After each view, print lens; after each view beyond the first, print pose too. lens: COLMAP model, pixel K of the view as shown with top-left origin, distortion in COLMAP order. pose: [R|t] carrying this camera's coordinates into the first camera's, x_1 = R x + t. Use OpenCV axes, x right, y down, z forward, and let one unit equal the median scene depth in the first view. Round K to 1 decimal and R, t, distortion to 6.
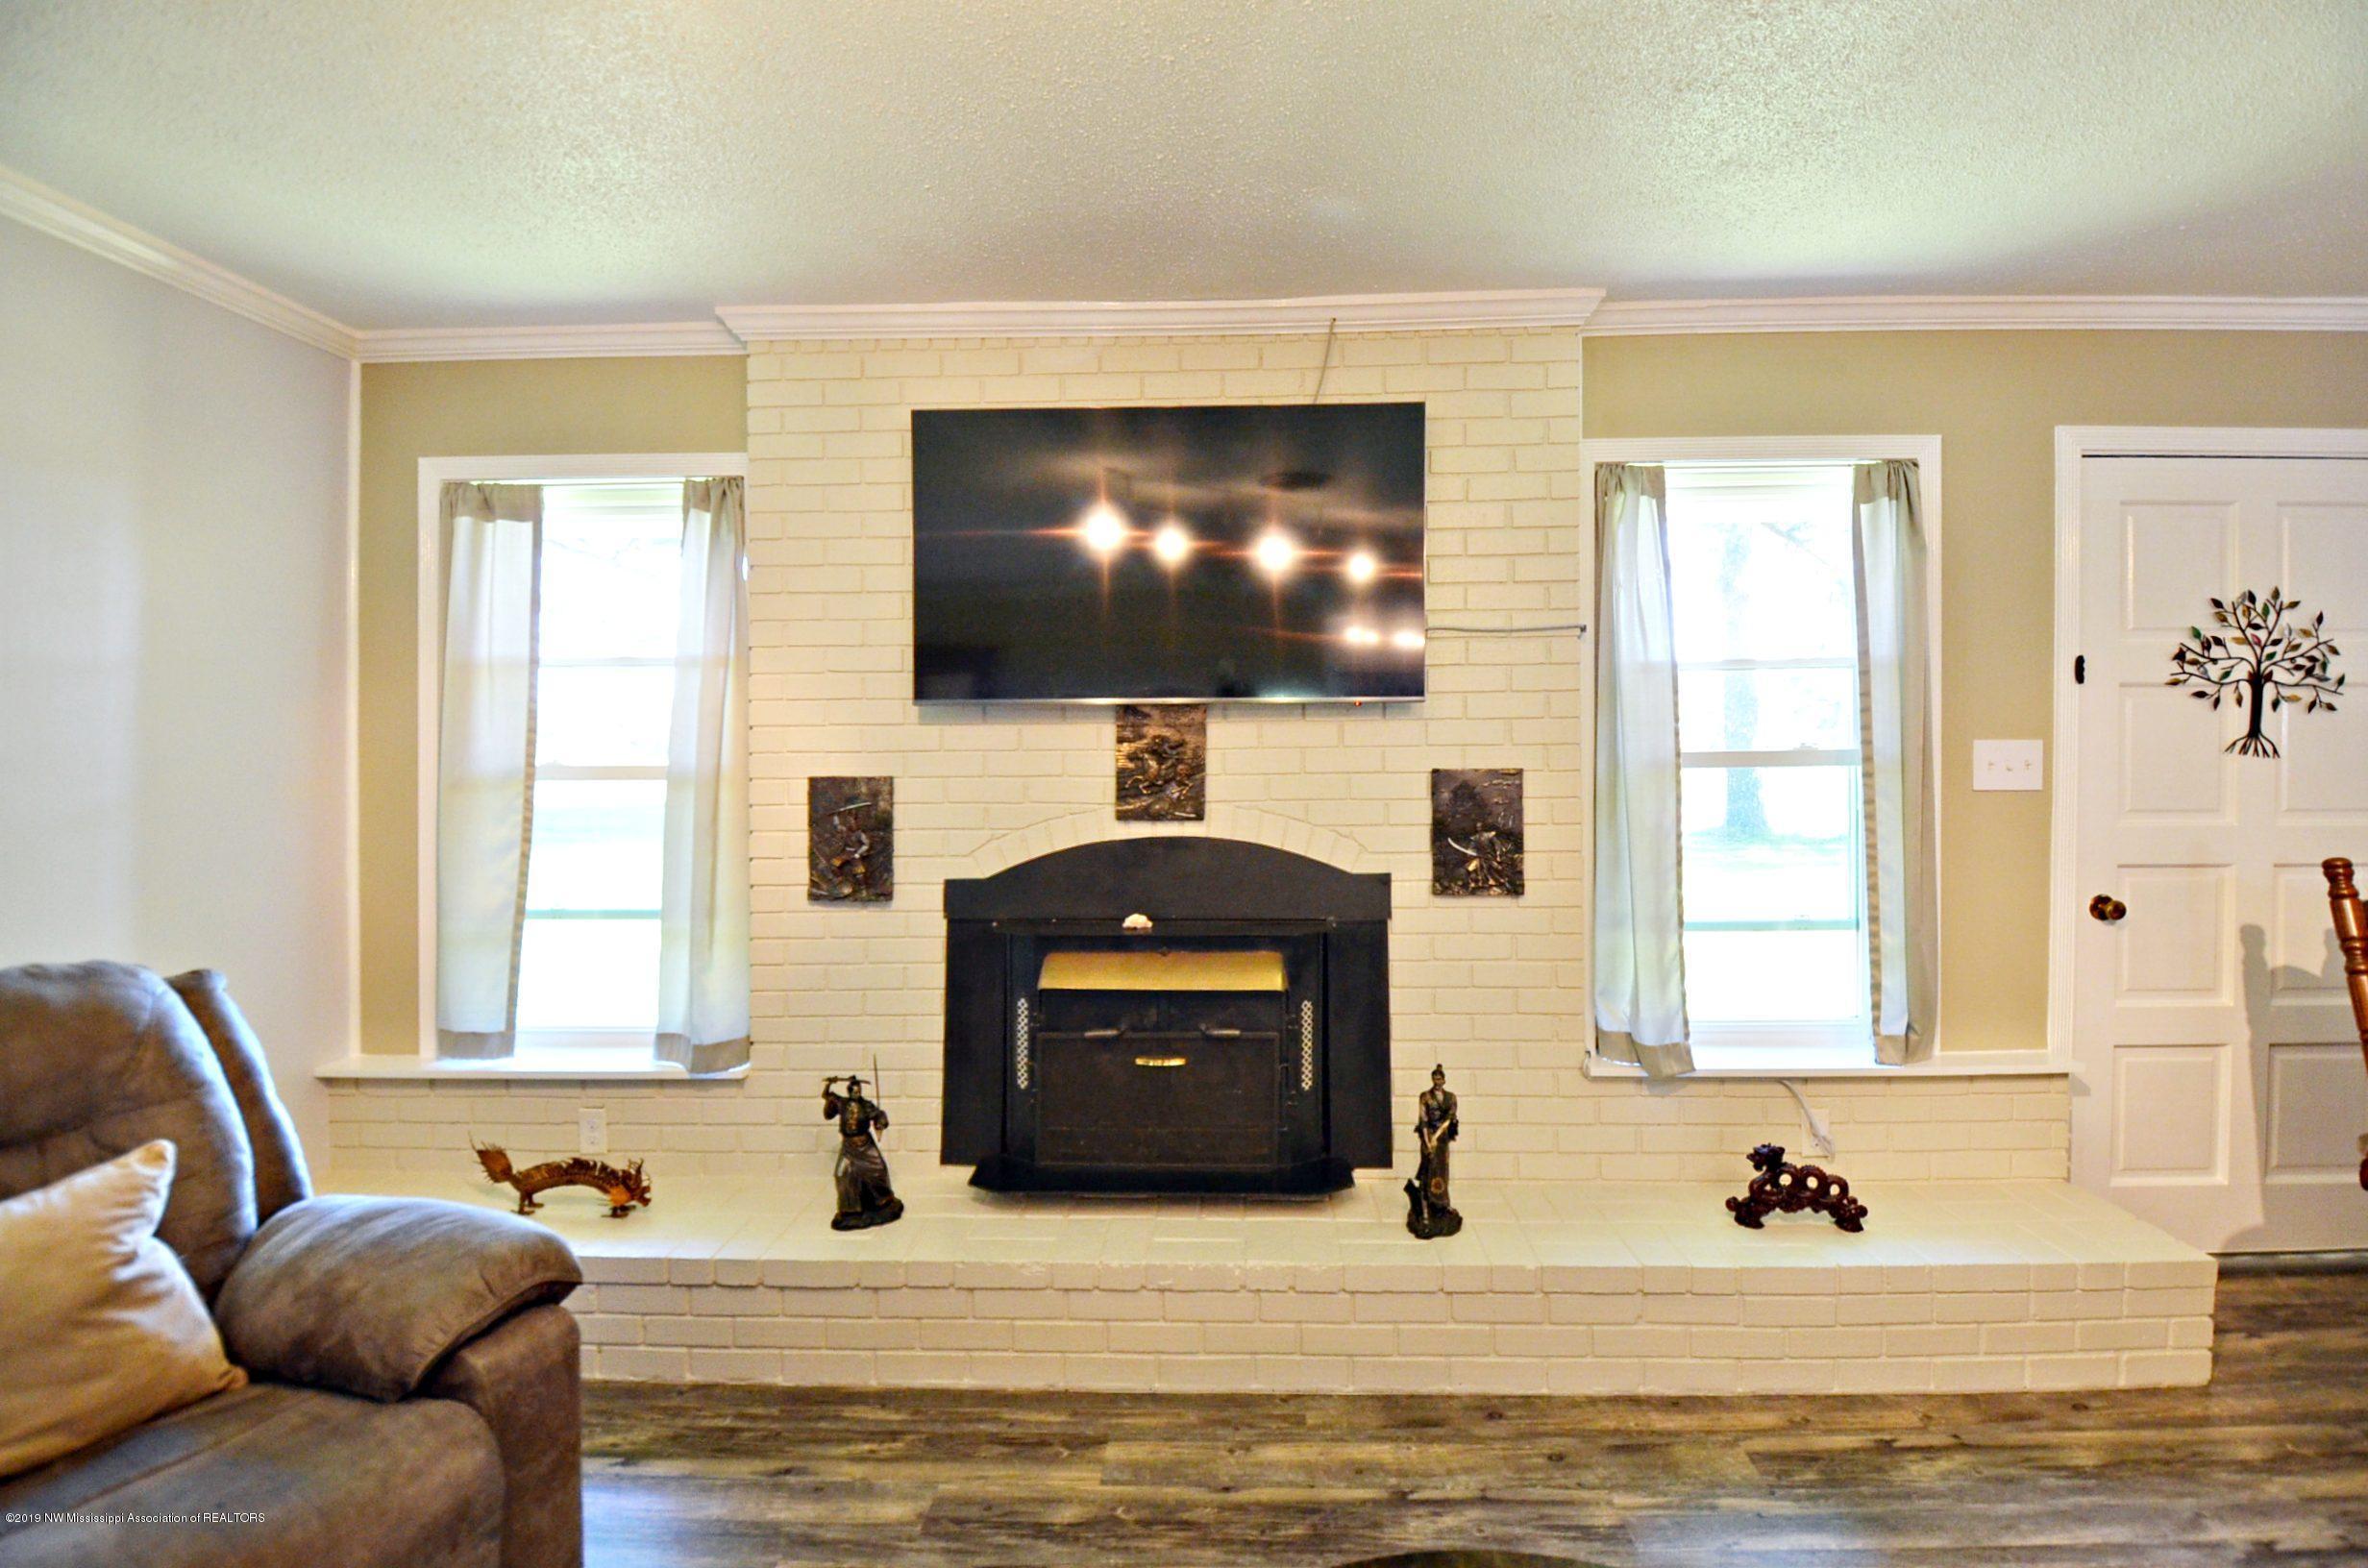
lens RADIAL K [[1097.2, 0, 1182.1], [0, 1097.2, 714.8], [0, 0, 1]] dist [0.015531, -0.025830]
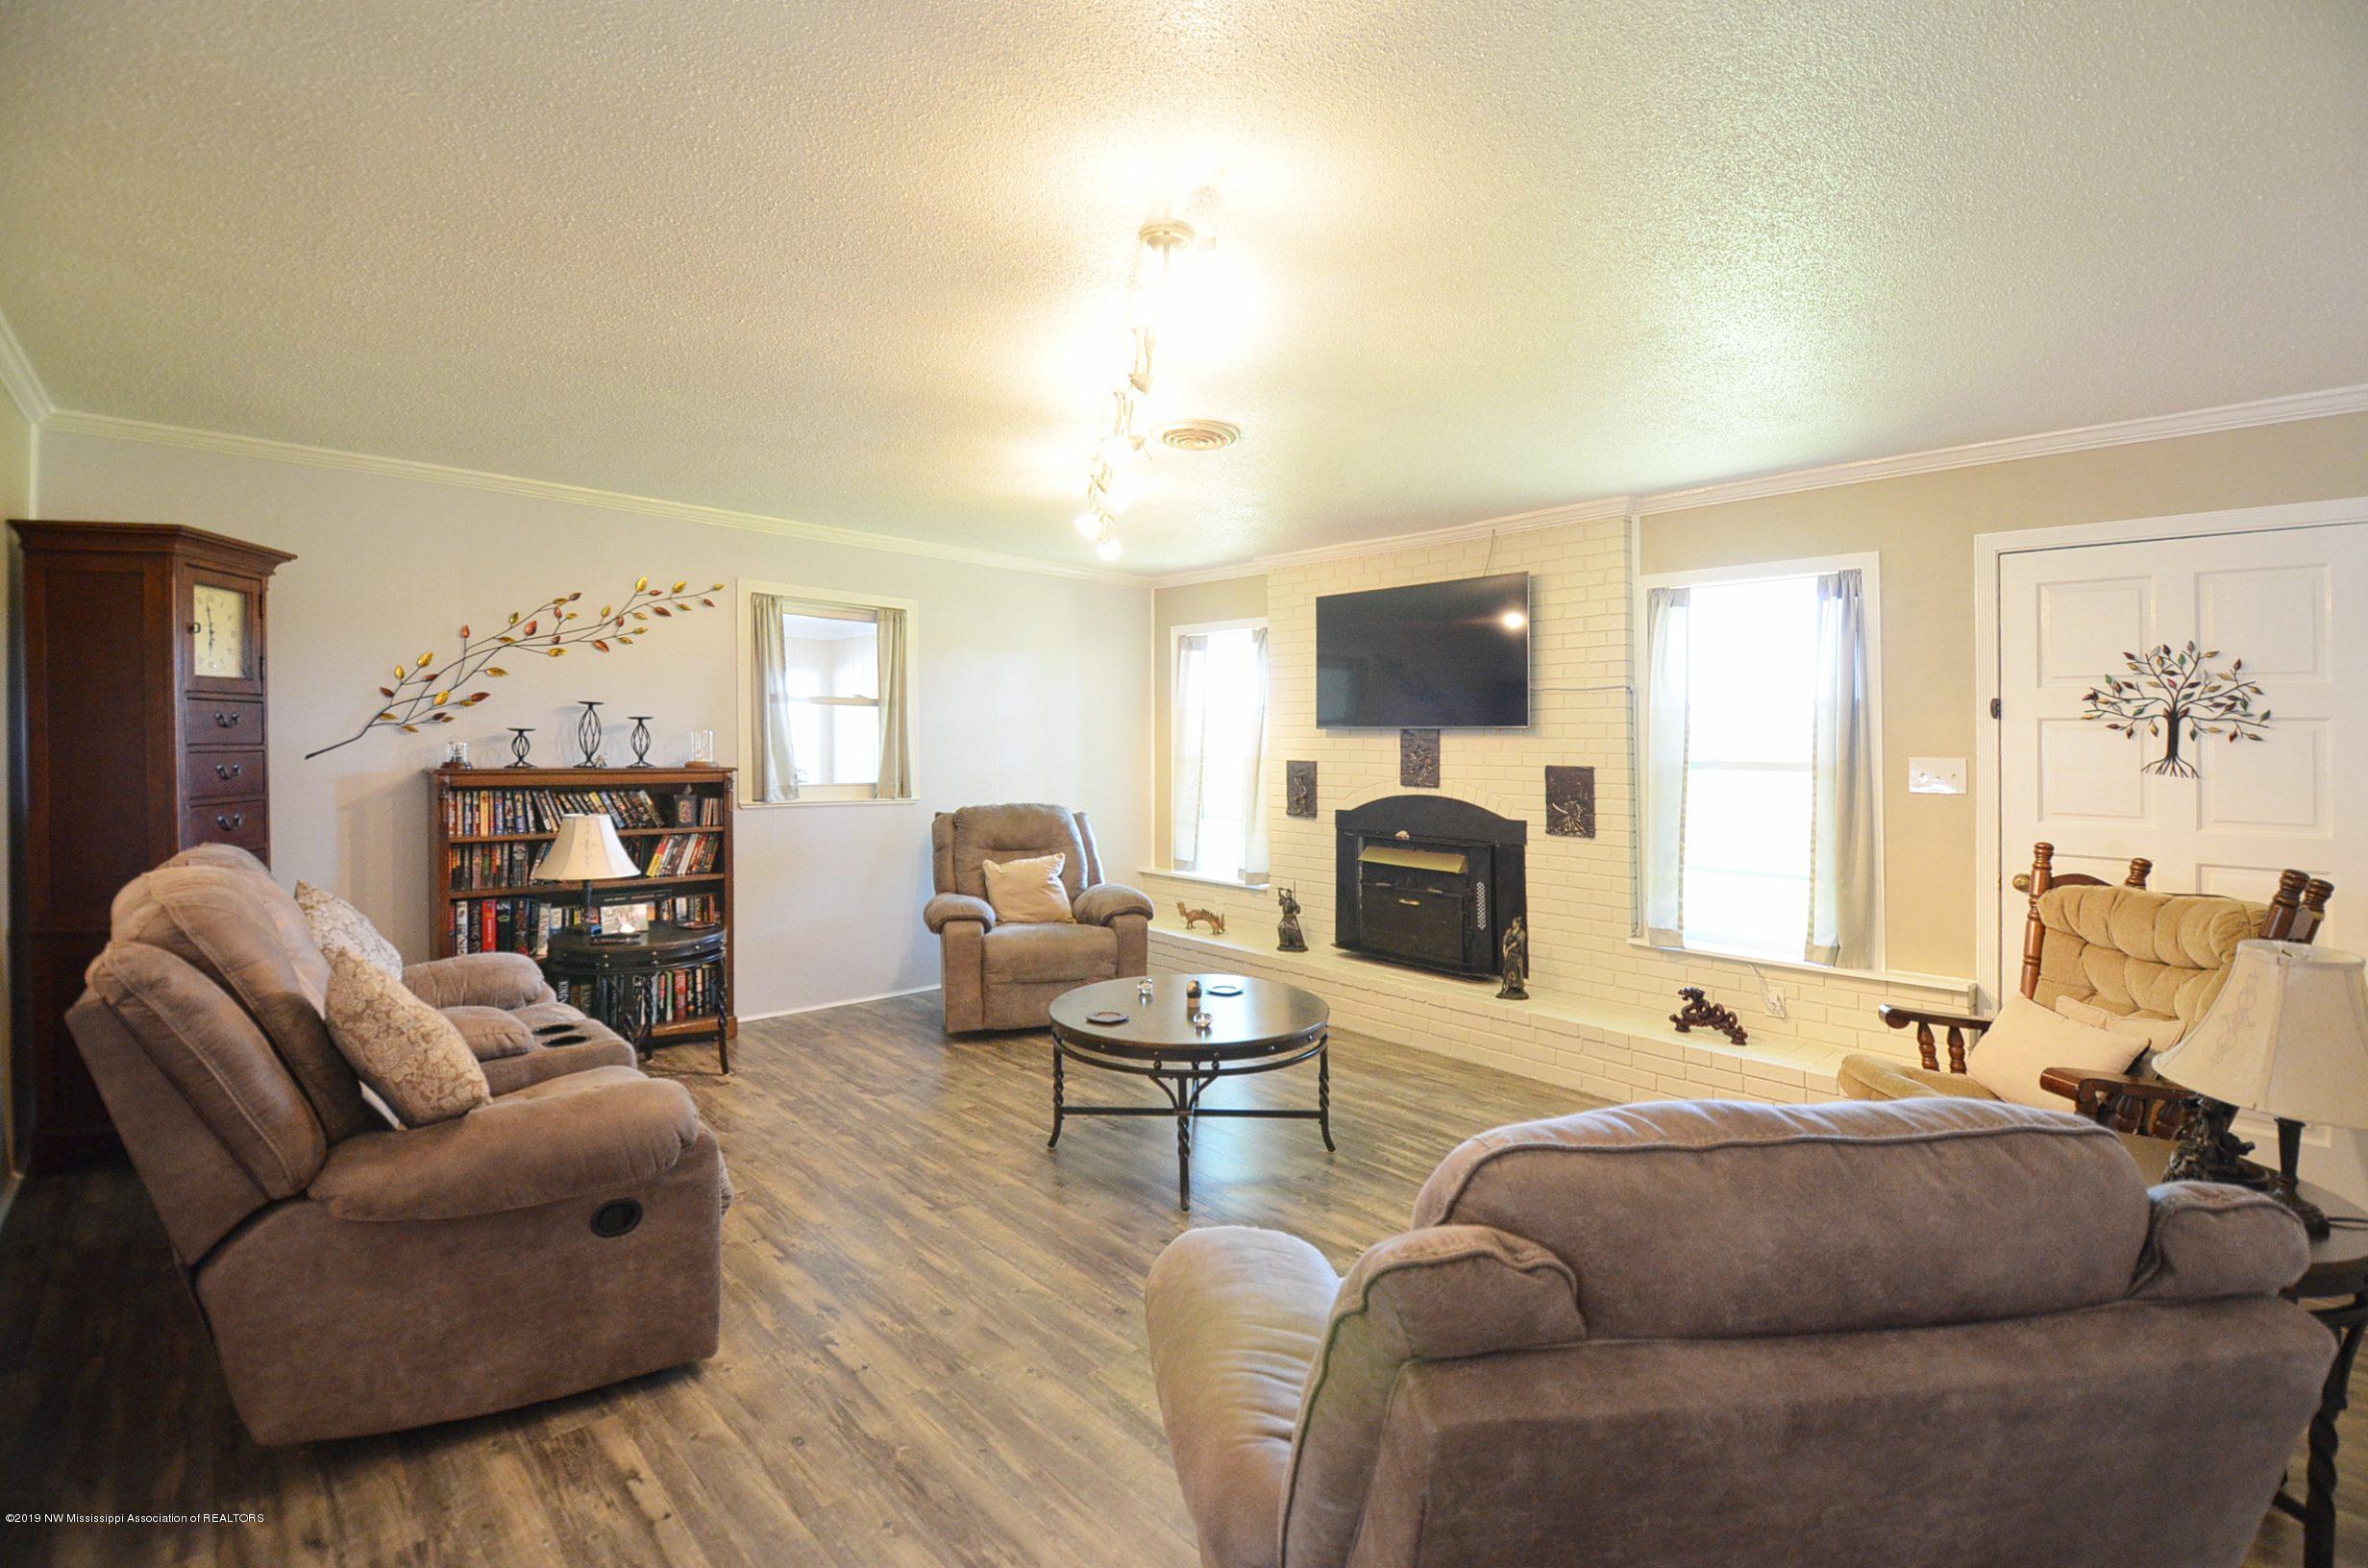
lens RADIAL K [[1097.2, 0, 1182.1], [0, 1097.2, 714.8], [0, 0, 1]] dist [0.015531, -0.025830]
pose [[0.697813, -0.002250, -0.716276, 1.122501], [0.004656, 0.999988, 0.001395, -0.040935], [0.716265, -0.004308, 0.697815, -0.724443]]
